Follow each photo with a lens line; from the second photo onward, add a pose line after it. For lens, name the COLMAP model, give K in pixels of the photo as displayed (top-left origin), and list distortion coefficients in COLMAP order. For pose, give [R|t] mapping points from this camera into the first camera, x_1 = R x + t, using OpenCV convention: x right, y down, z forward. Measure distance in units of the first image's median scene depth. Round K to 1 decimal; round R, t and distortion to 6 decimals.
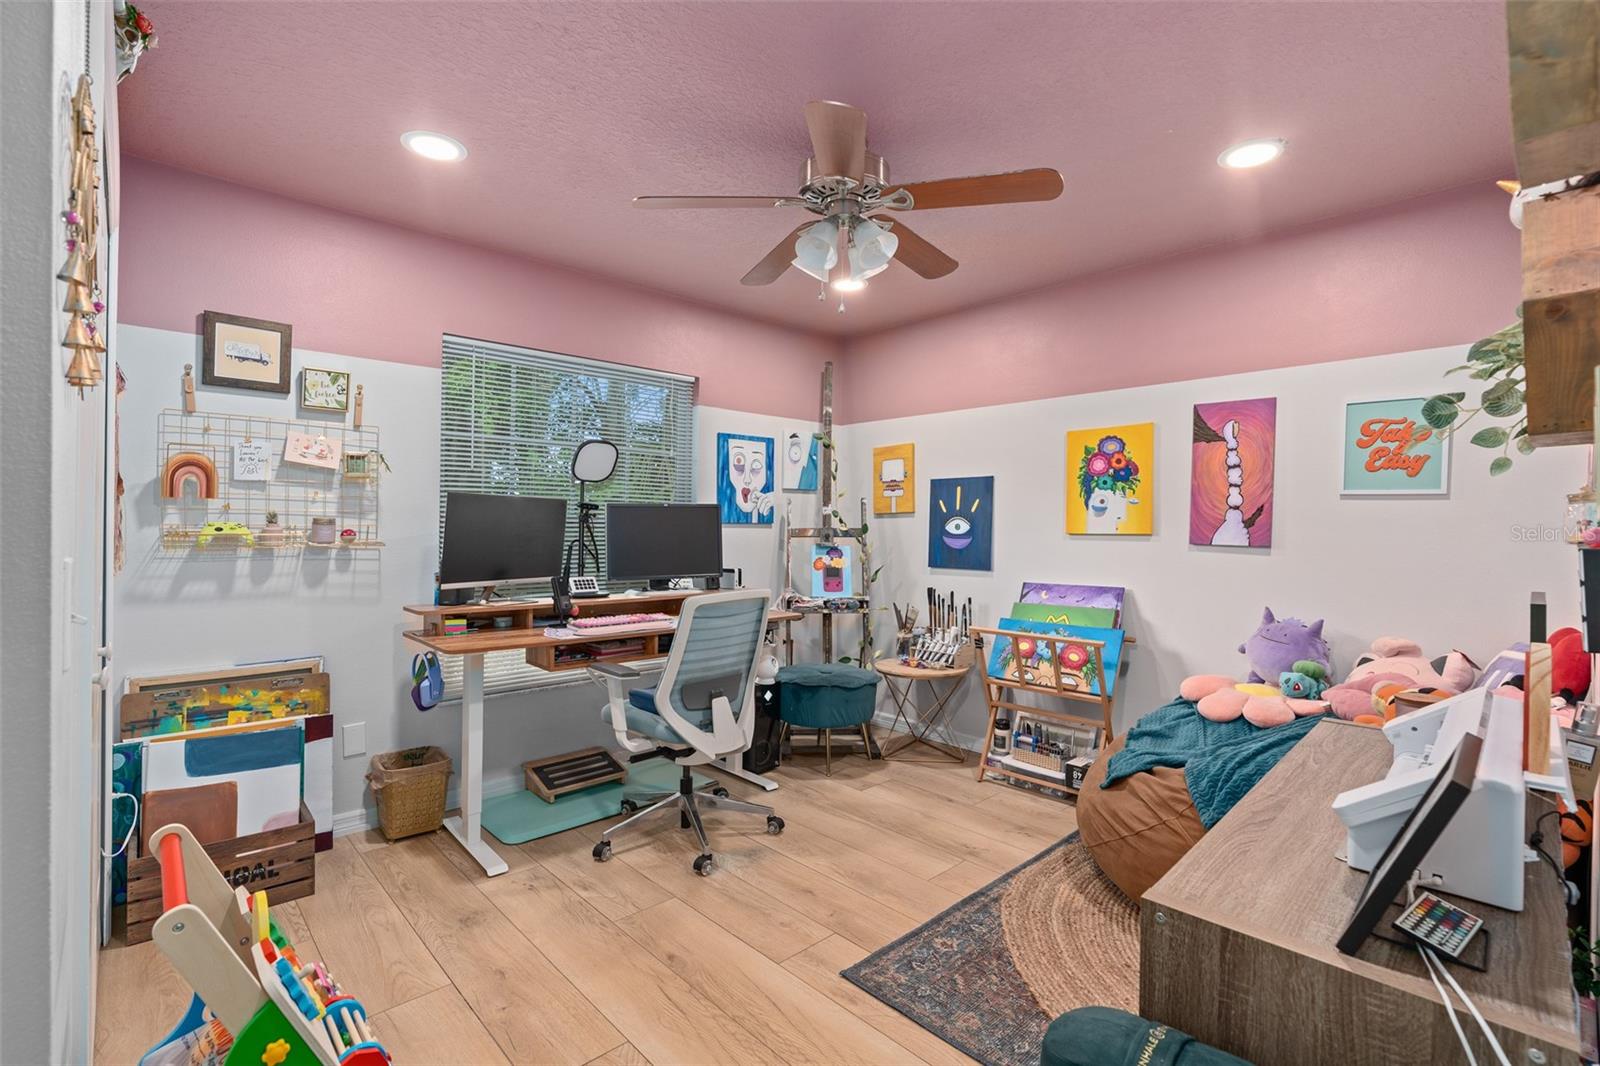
lens RADIAL K [[725.8, 0, 795.0], [0, 725.8, 526.6], [0, 0, 1]] dist [-0.006234, 0.000146]
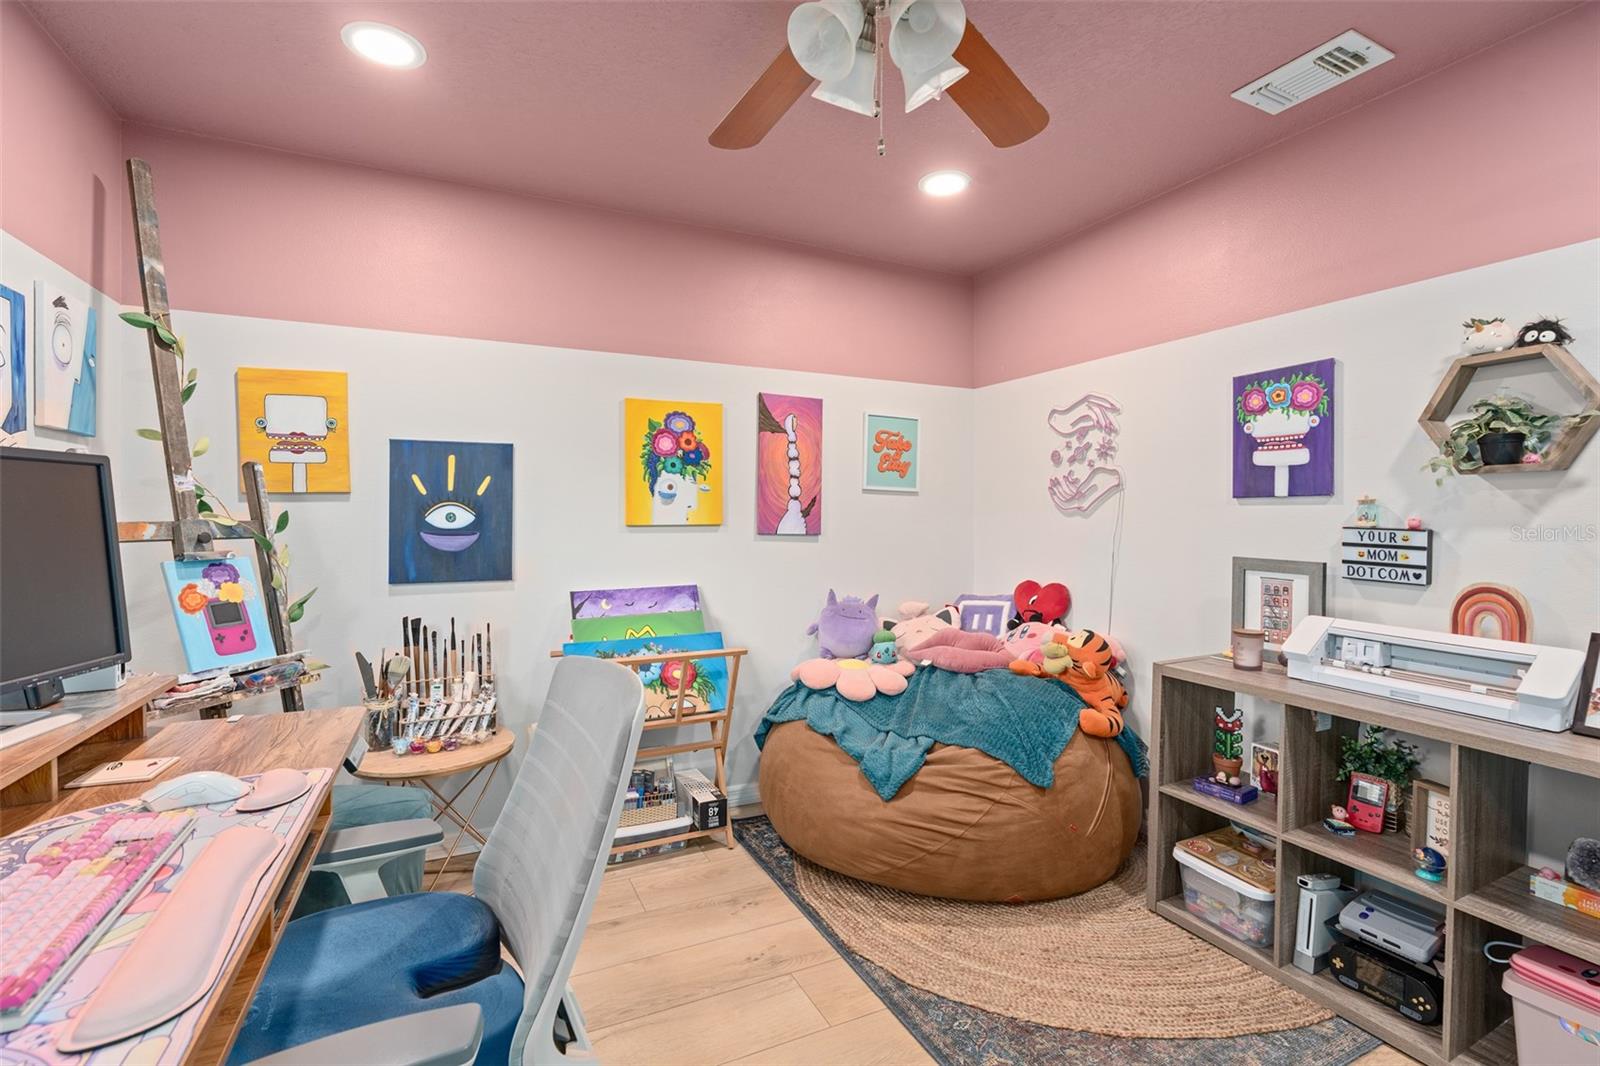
lens RADIAL K [[725.8, 0, 795.0], [0, 725.8, 526.6], [0, 0, 1]] dist [-0.006234, 0.000146]
pose [[0.301984, -0.015379, 0.953189, -0.352611], [0.002038, 0.999878, 0.015487, -0.001004], [-0.953311, -0.002735, 0.301979, 0.606929]]
